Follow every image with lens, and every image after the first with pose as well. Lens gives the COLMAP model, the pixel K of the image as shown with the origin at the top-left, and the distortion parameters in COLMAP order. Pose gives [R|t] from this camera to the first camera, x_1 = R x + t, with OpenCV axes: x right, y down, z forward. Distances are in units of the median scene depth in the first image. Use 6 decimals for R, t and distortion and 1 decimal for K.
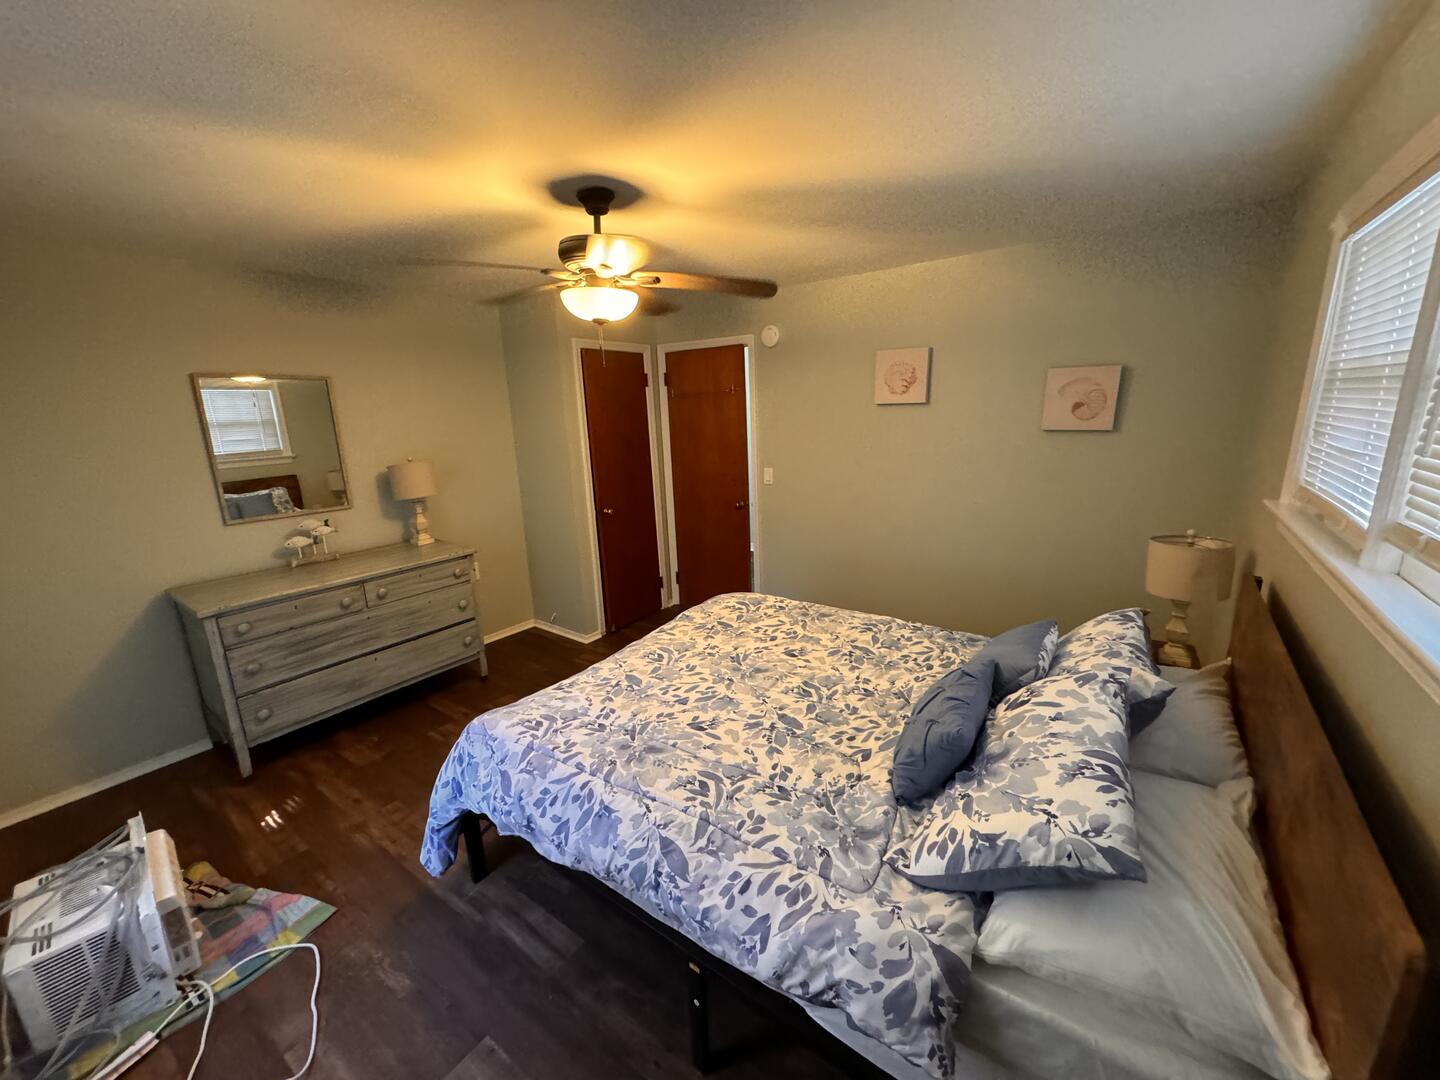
lens RADIAL K [[570.5, 0, 720.2], [0, 570.5, 539.0], [0, 0, 1]] dist [-0.003304, 0.000781]
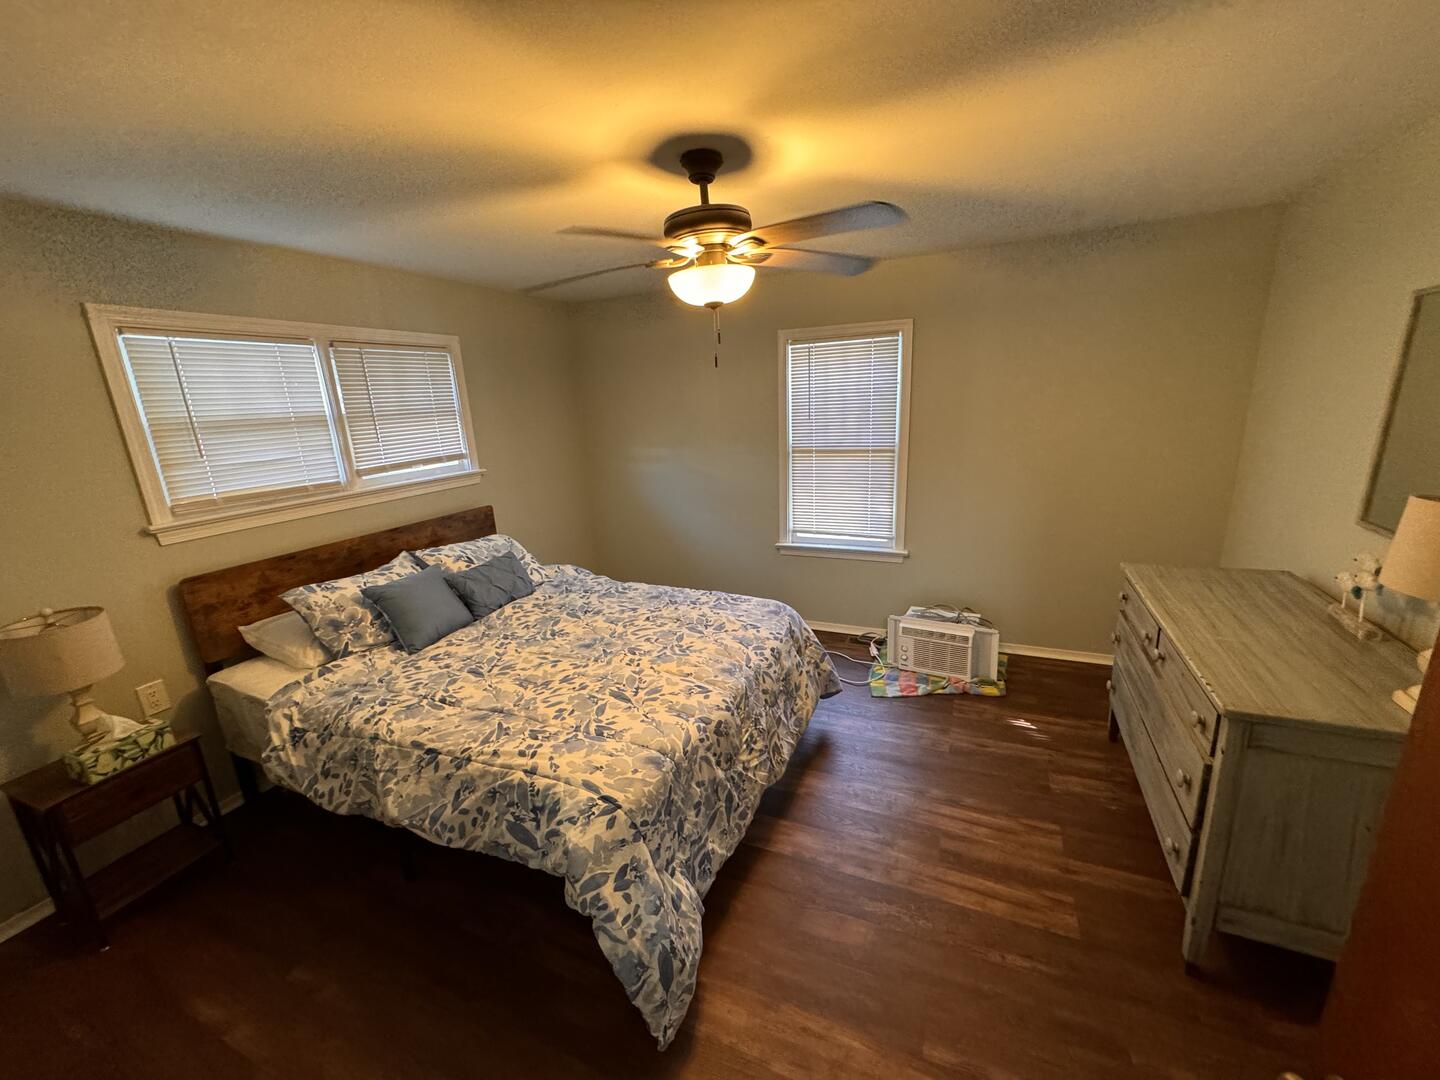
lens RADIAL K [[570.5, 0, 717.1], [0, 570.5, 542.0], [0, 0, 1]] dist [-0.003304, 0.000781]
pose [[-0.973940, 0.137178, -0.180616, -0.006916], [0.037443, 0.882675, 0.468490, -0.542053], [0.223692, 0.449519, -0.864809, 2.214731]]
